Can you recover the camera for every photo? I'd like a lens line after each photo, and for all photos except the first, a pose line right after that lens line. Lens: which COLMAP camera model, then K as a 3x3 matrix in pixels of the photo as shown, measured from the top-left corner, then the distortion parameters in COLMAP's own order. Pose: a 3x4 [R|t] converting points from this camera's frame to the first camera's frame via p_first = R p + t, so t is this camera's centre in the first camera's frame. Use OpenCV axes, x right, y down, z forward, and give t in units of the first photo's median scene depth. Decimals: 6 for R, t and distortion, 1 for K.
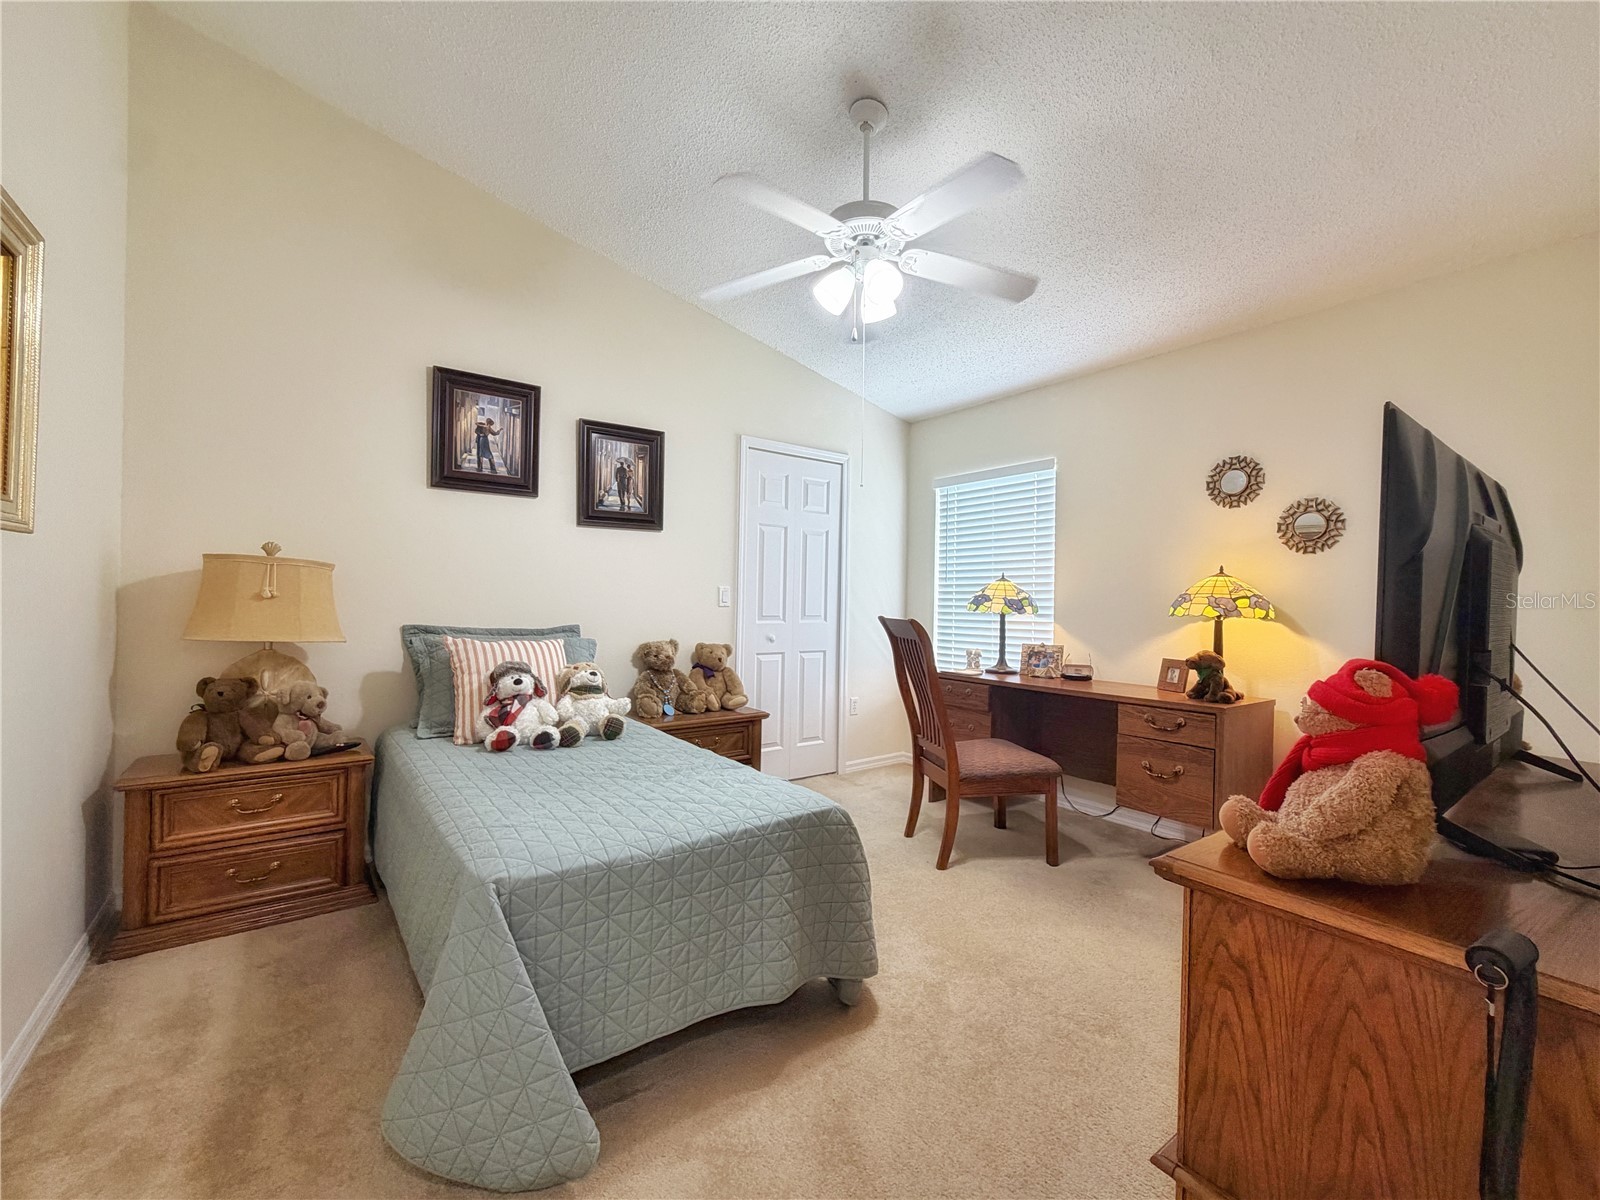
lens RADIAL K [[669.3, 0, 804.7], [0, 669.3, 600.5], [0, 0, 1]] dist [-0.002236, -0.000078]
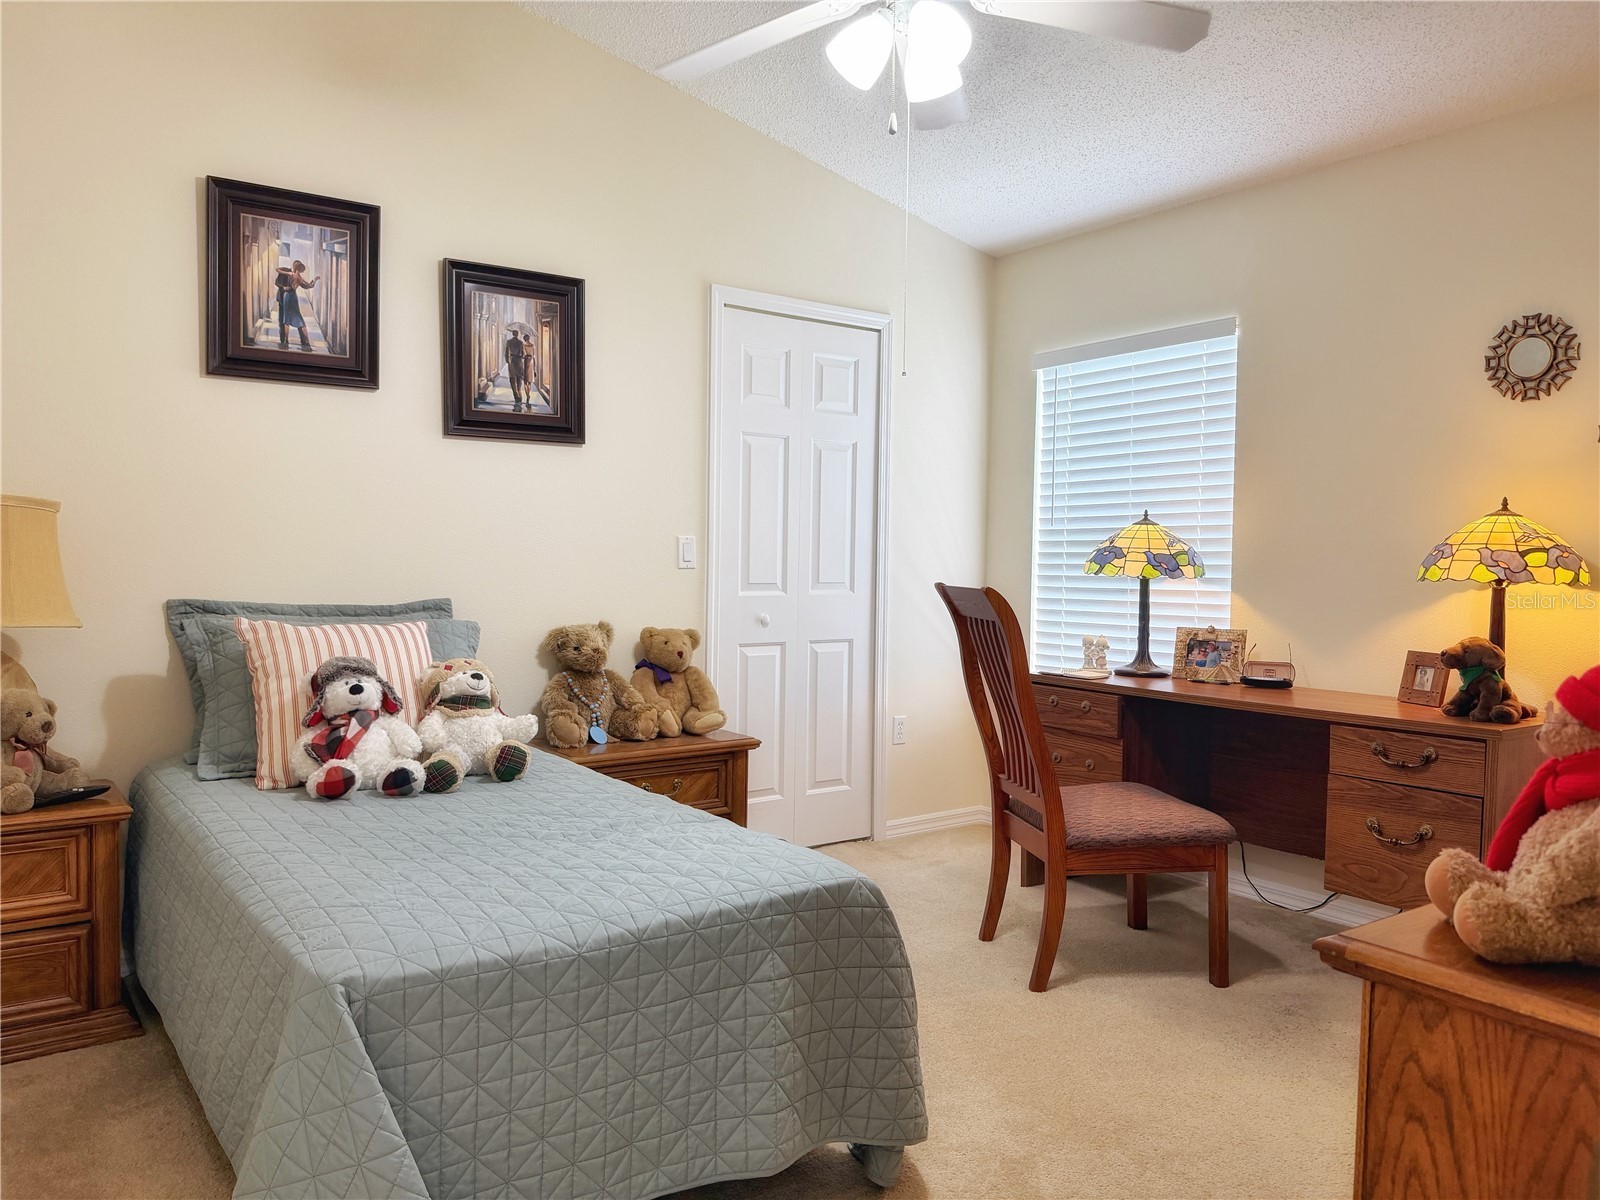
lens RADIAL K [[1143.3, 0, 800.0], [0, 1143.3, 600.0], [0, 0, 1]] dist [0.090300, -0.152889]
pose [[0.999760, -0.003137, -0.021703, 0.008942], [0.003949, 0.999289, 0.037496, -0.001005], [0.021570, -0.037573, 0.999061, -0.062560]]
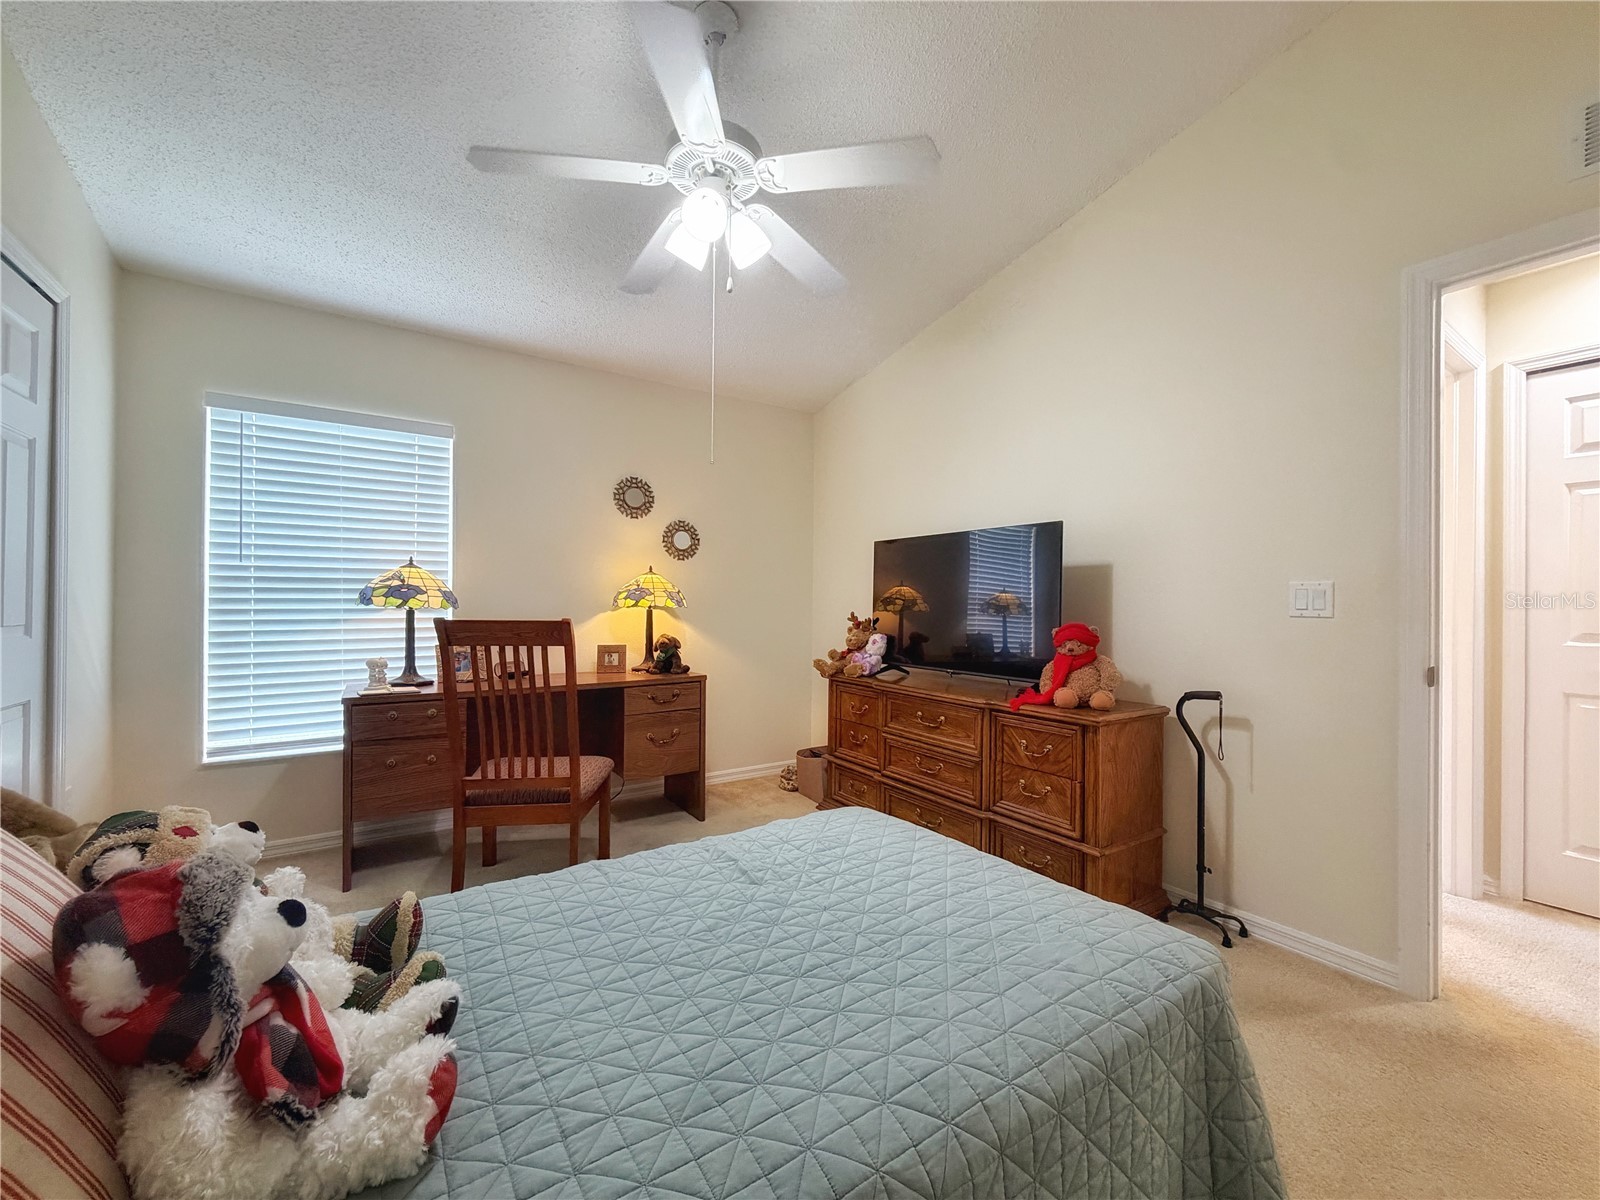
lens RADIAL K [[638.1, 0, 800.0], [0, 638.1, 600.0], [0, 0, 1]] dist [0.000779, -0.000095]
pose [[0.049967, -0.013744, 0.998656, -0.560128], [-0.009421, 0.999854, 0.014232, -0.007726], [-0.998706, -0.010119, 0.049830, 0.673145]]
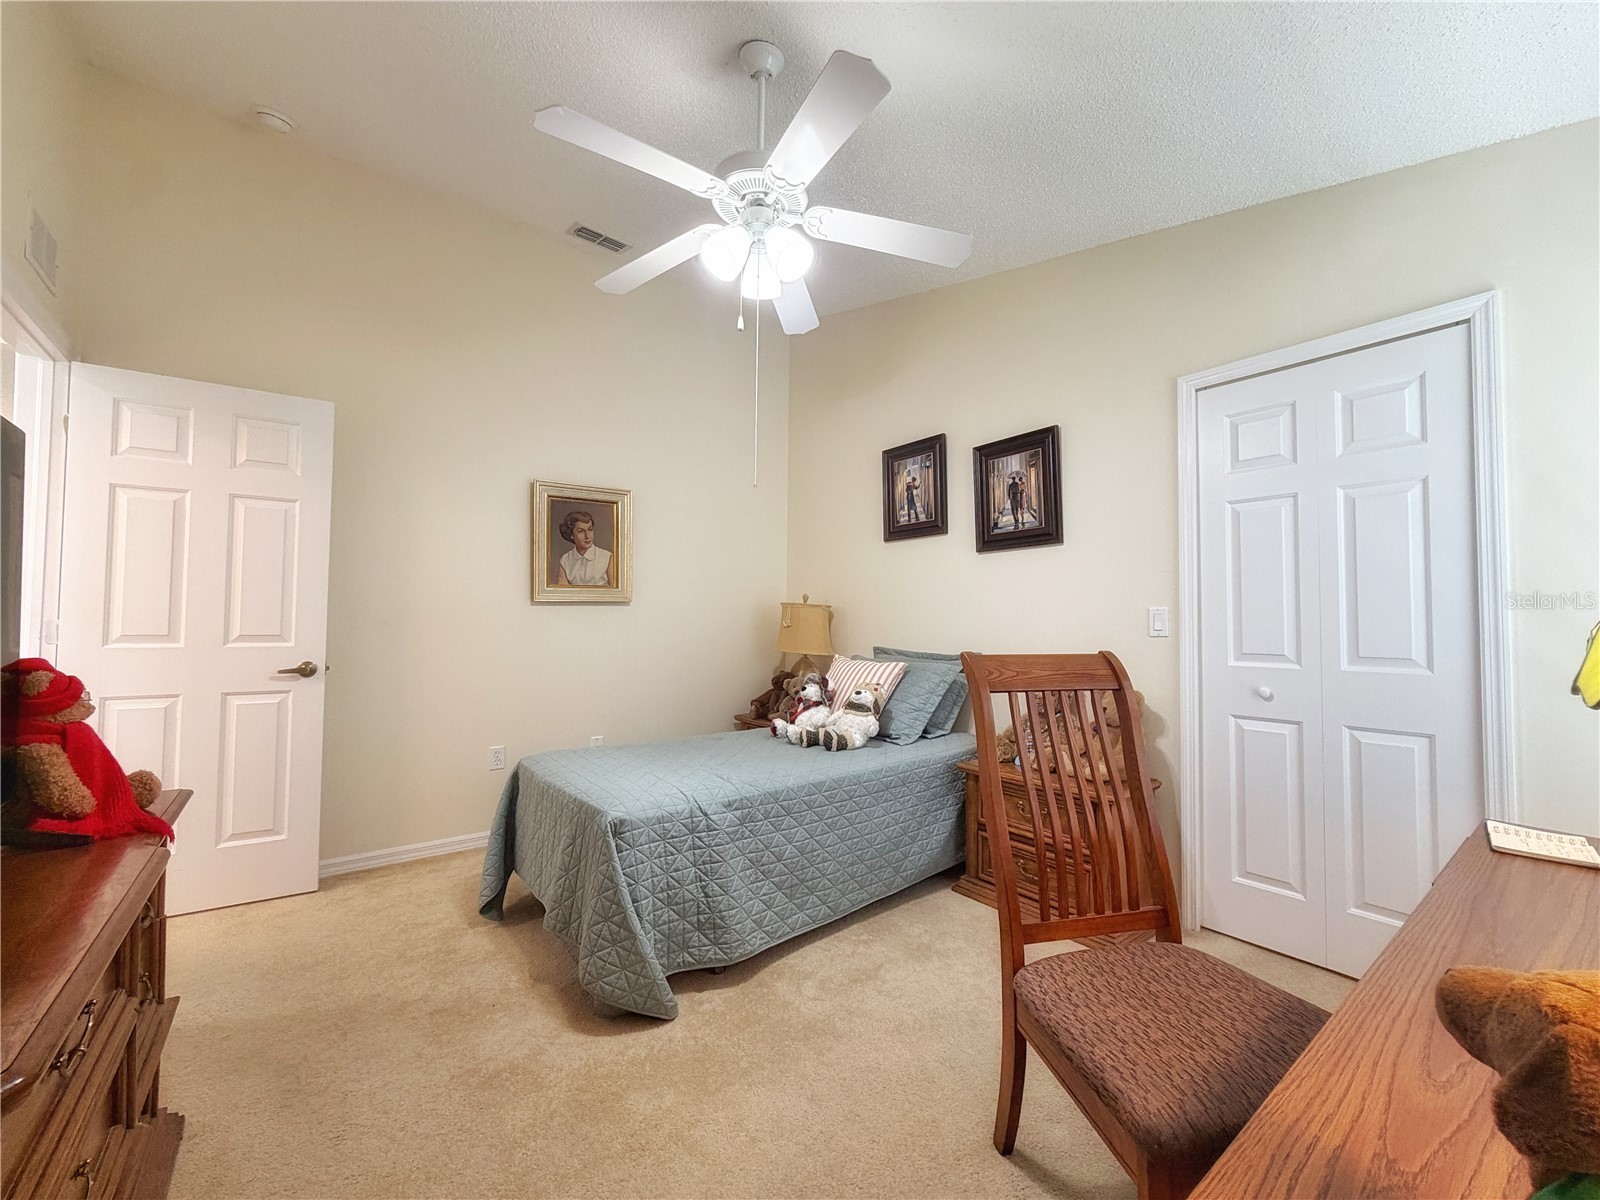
lens RADIAL K [[638.1, 0, 800.0], [0, 638.1, 600.0], [0, 0, 1]] dist [0.000779, -0.000095]
pose [[0.012462, -0.049739, -0.998685, 0.739928], [-0.004720, 0.998748, -0.049801, 0.008298], [0.999911, 0.005335, 0.012211, 0.877223]]
